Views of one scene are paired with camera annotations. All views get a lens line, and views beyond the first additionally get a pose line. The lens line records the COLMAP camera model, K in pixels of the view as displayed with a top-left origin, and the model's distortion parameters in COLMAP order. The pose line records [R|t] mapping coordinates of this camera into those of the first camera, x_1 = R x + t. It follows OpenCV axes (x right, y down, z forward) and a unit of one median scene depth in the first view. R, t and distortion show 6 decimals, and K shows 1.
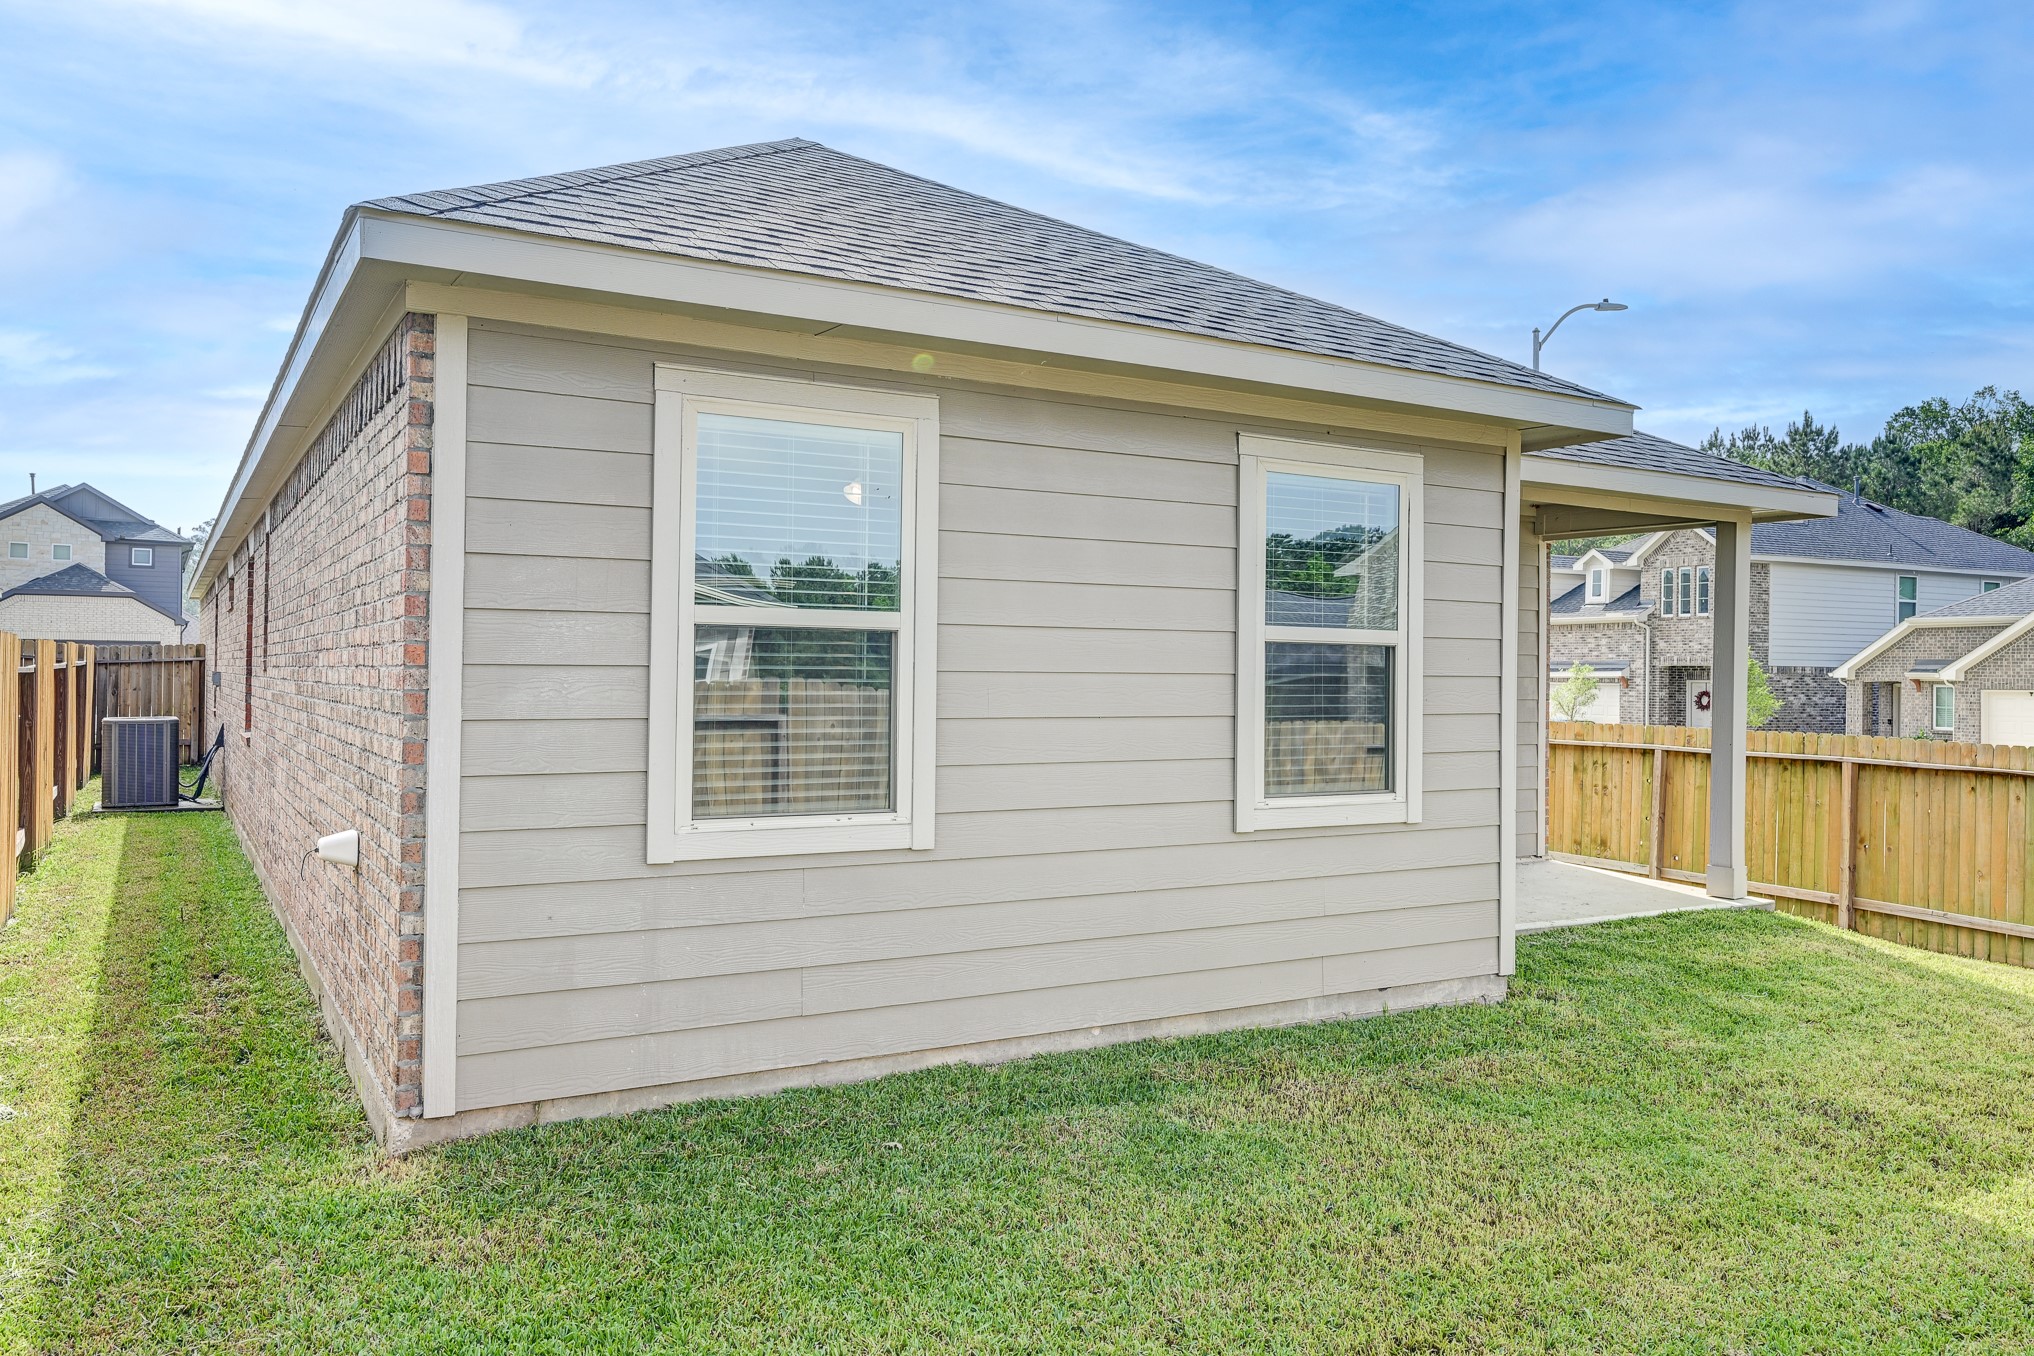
lens RADIAL K [[1472.2, 0, 1008.4], [0, 1472.2, 673.2], [0, 0, 1]] dist [-0.008413, 0.005781]
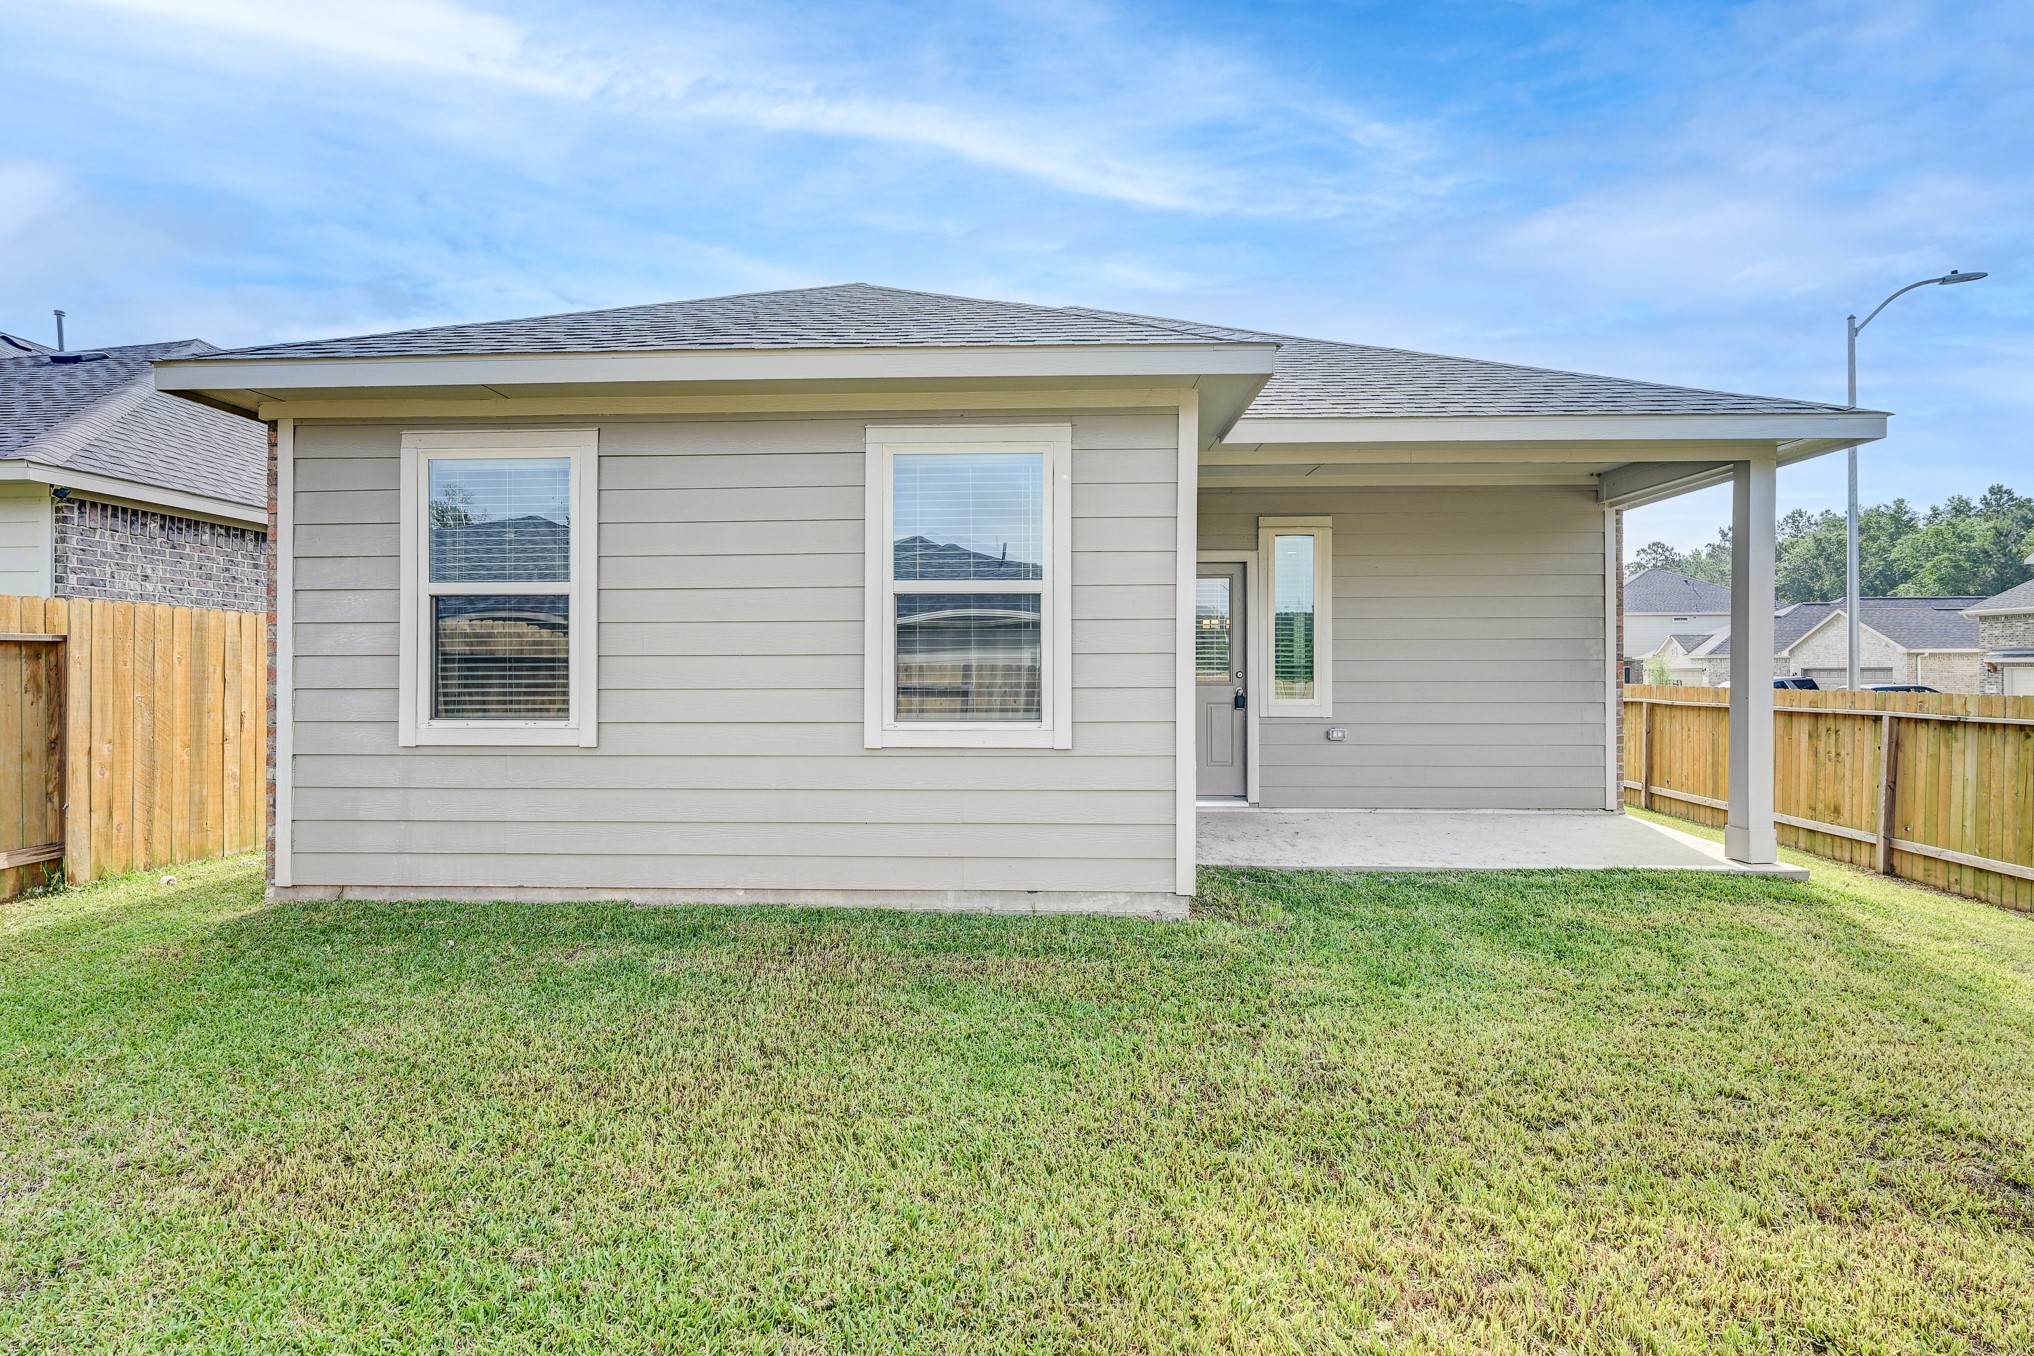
lens RADIAL K [[932.8, 0, 903.2], [0, 932.8, 623.4], [0, 0, 1]] dist [-0.040468, -0.002752]
pose [[0.852029, -0.014608, -0.523290, 0.585069], [0.012744, 0.999893, -0.007163, 0.008657], [0.523339, -0.000566, 0.852125, 0.346867]]
